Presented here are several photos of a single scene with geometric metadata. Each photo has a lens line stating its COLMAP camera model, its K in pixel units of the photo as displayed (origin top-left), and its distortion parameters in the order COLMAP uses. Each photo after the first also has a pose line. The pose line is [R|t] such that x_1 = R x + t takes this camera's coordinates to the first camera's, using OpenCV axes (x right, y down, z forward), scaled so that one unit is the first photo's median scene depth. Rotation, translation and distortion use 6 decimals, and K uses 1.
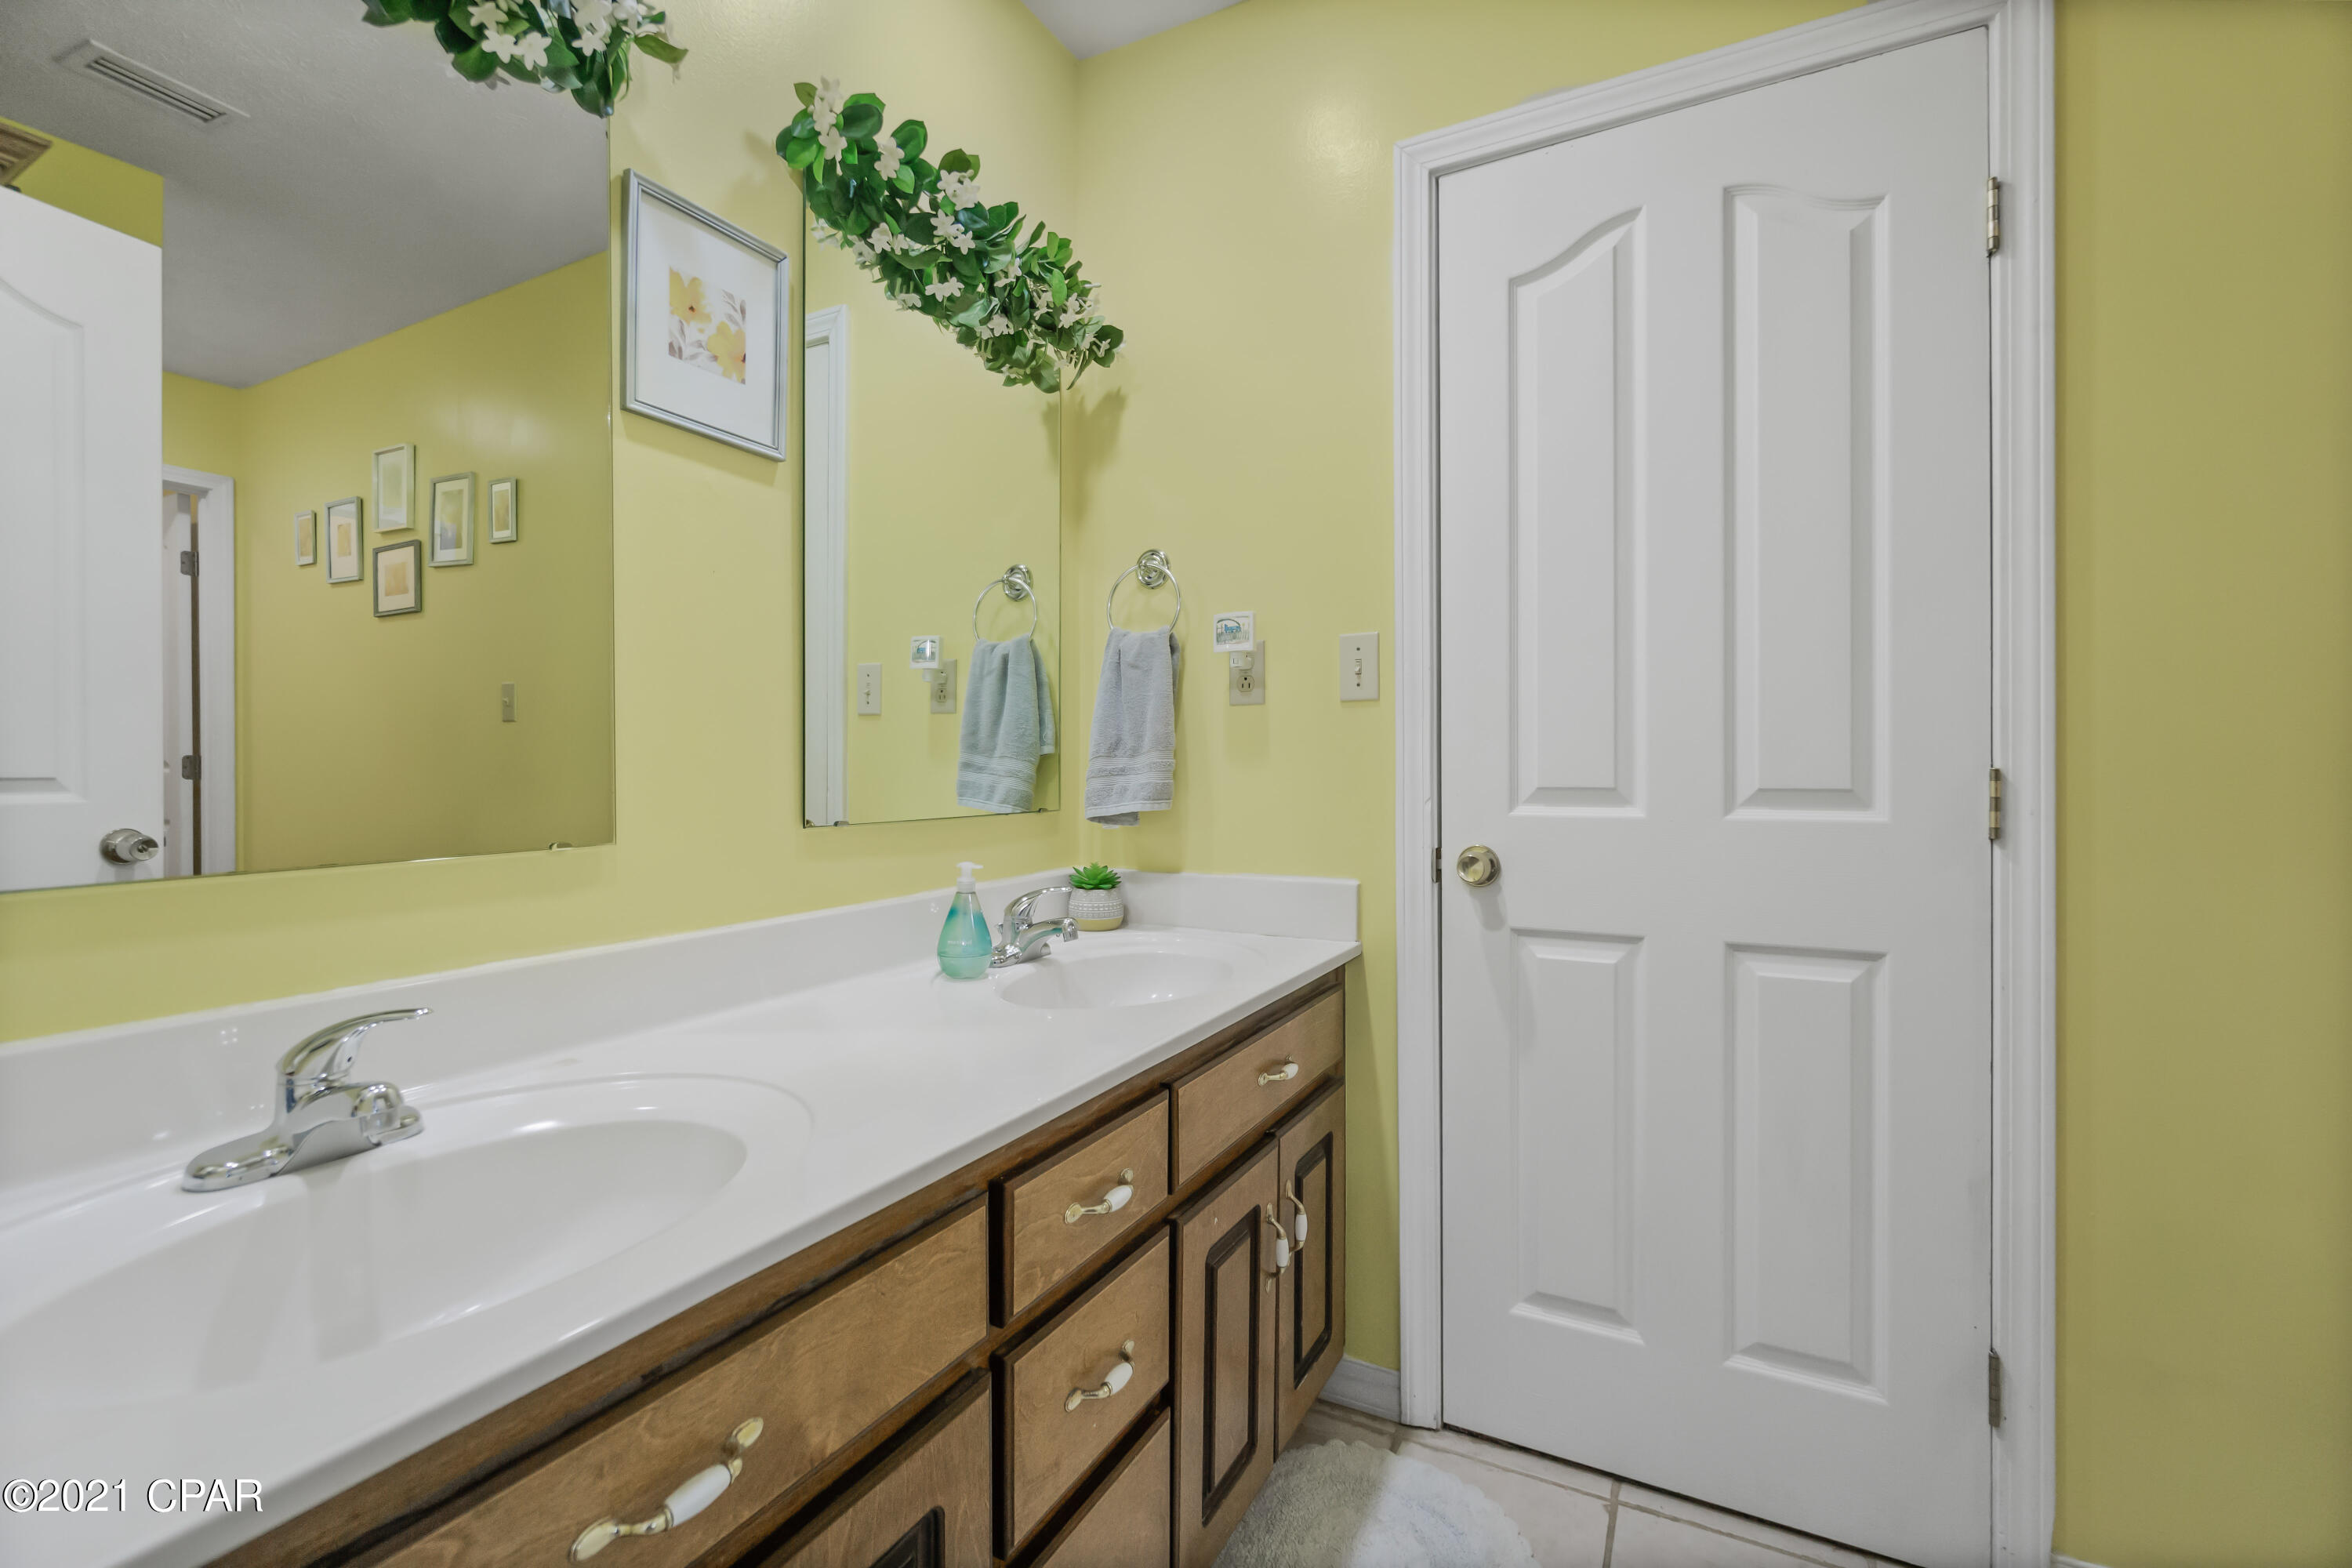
lens RADIAL K [[1047.1, 0, 1172.0], [0, 1047.1, 776.5], [0, 0, 1]] dist [-0.008127, 0.000220]
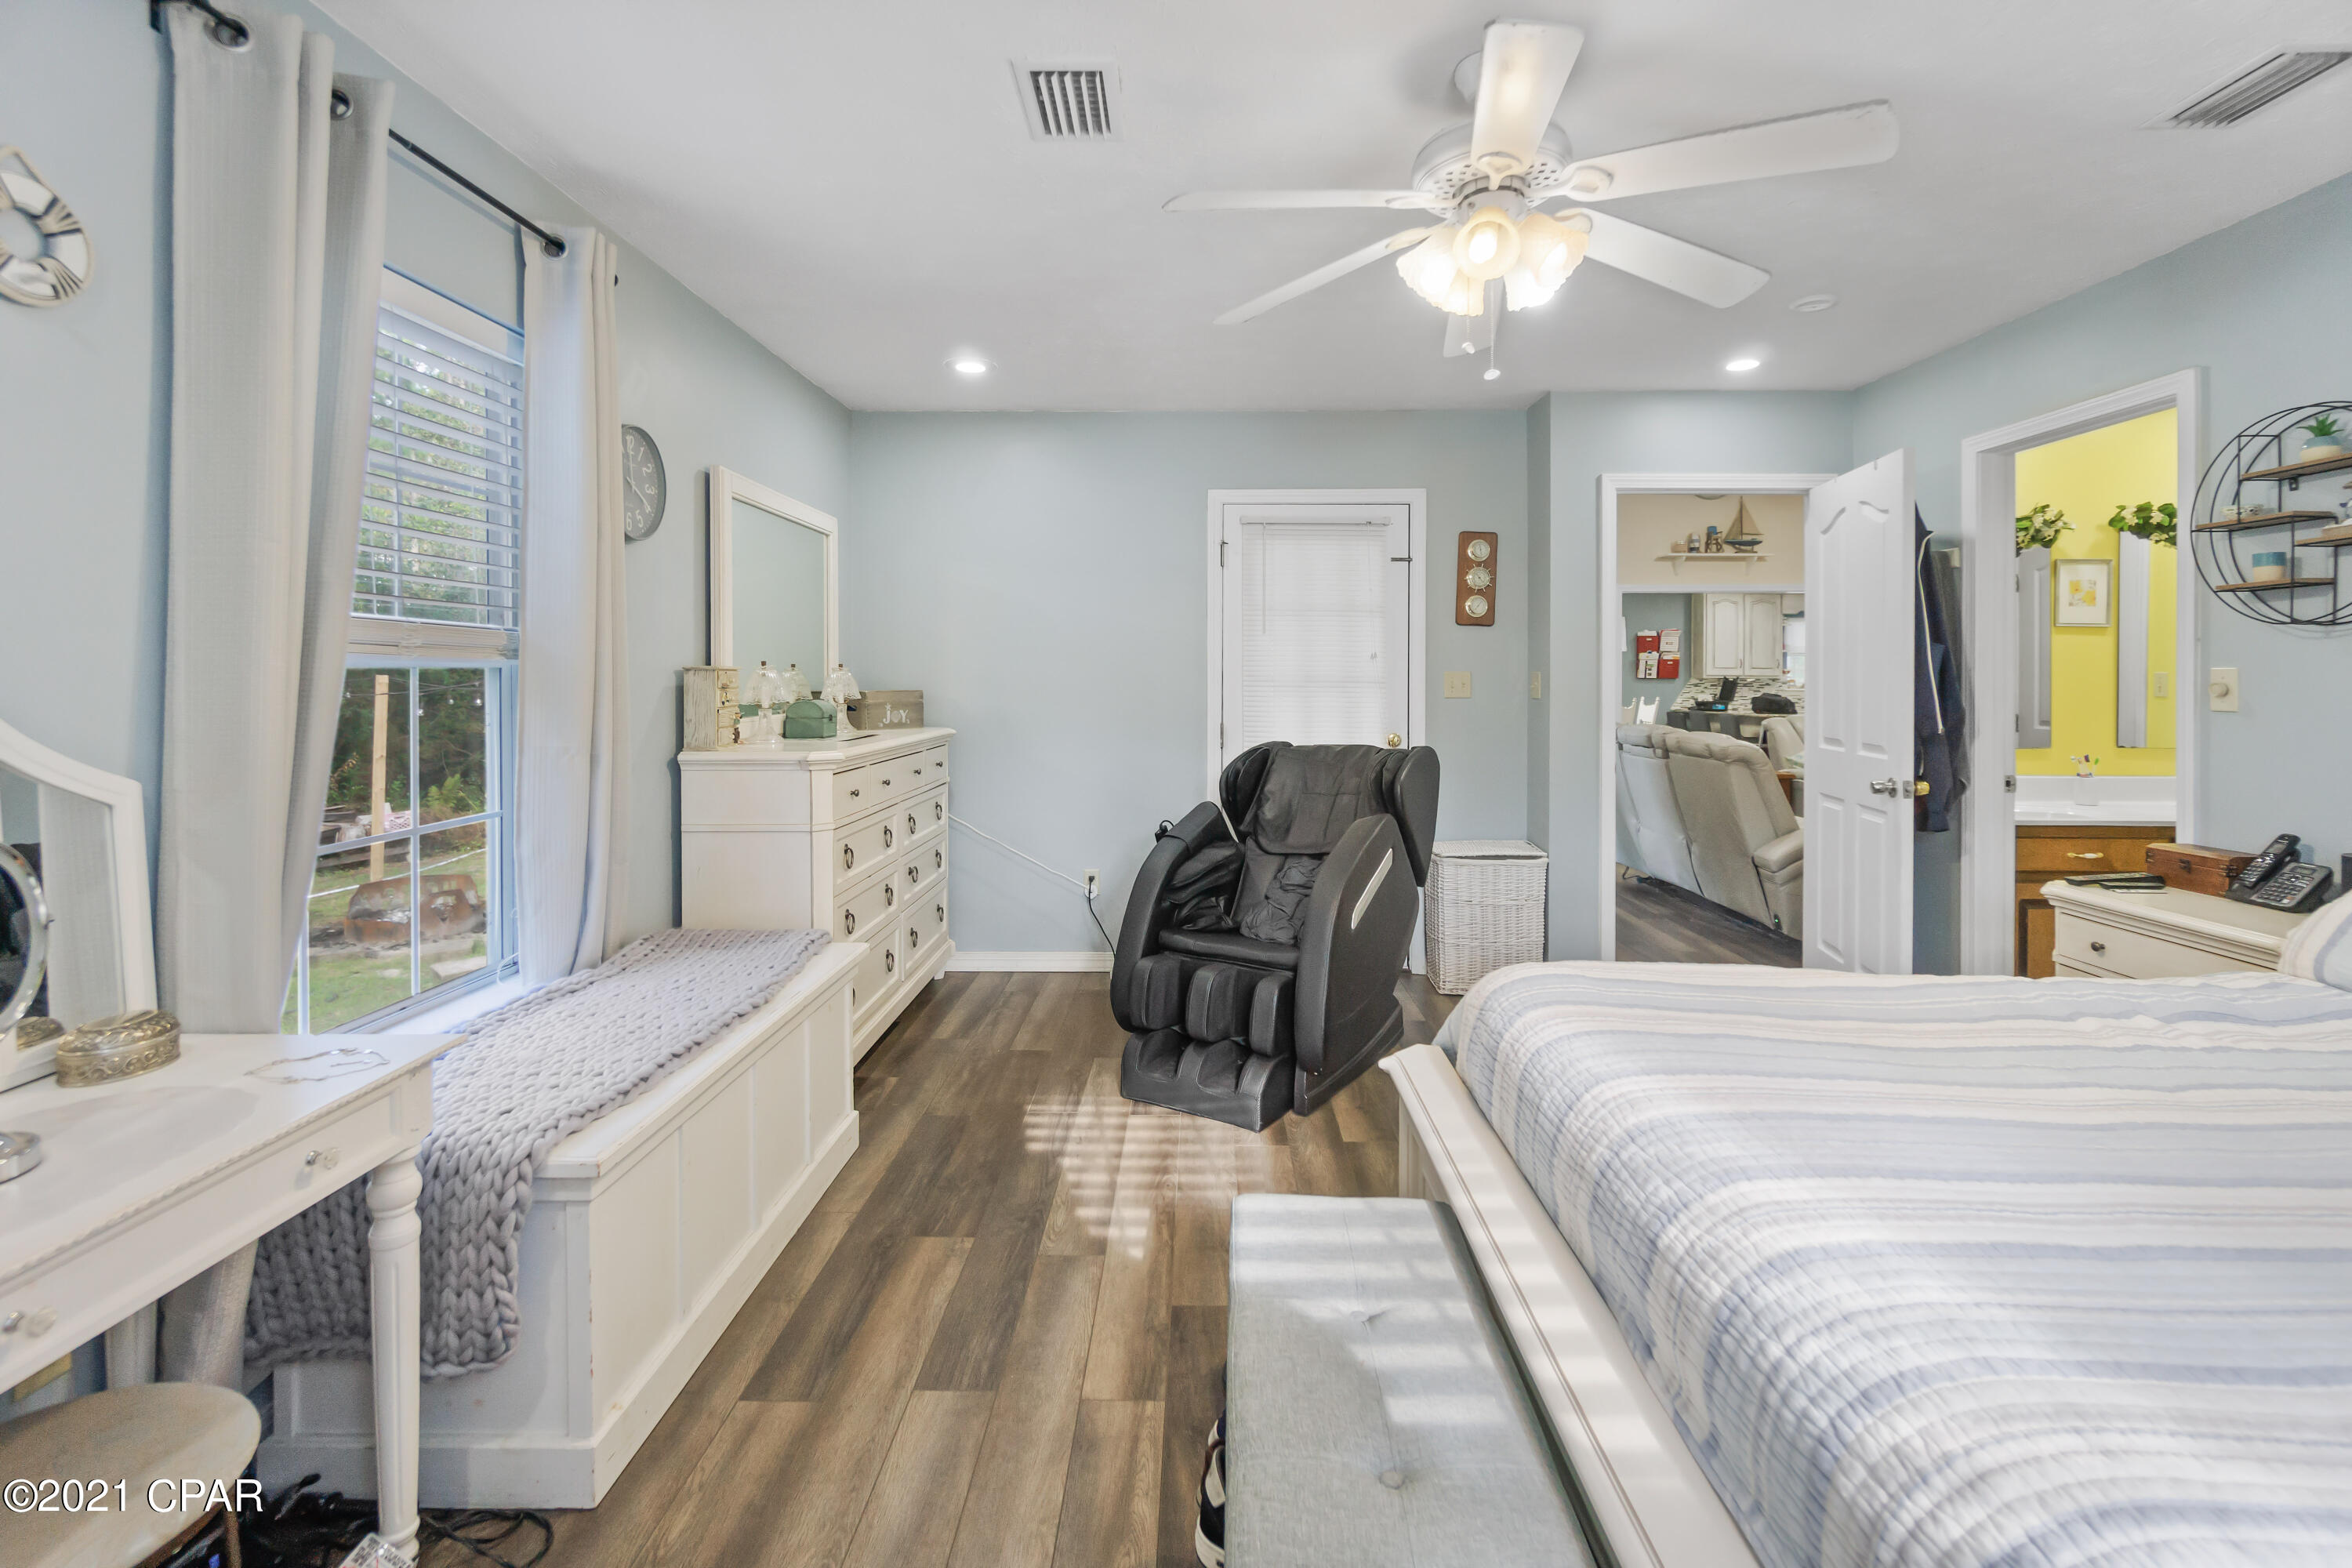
lens RADIAL K [[1047.1, 0, 1175.6], [0, 1047.1, 689.9], [0, 0, 1]] dist [-0.008127, 0.000220]
pose [[0.453289, 0.010277, -0.891304, 1.158860], [-0.017625, 0.999841, 0.002565, -0.069578], [0.891189, 0.014546, 0.453398, -2.956310]]
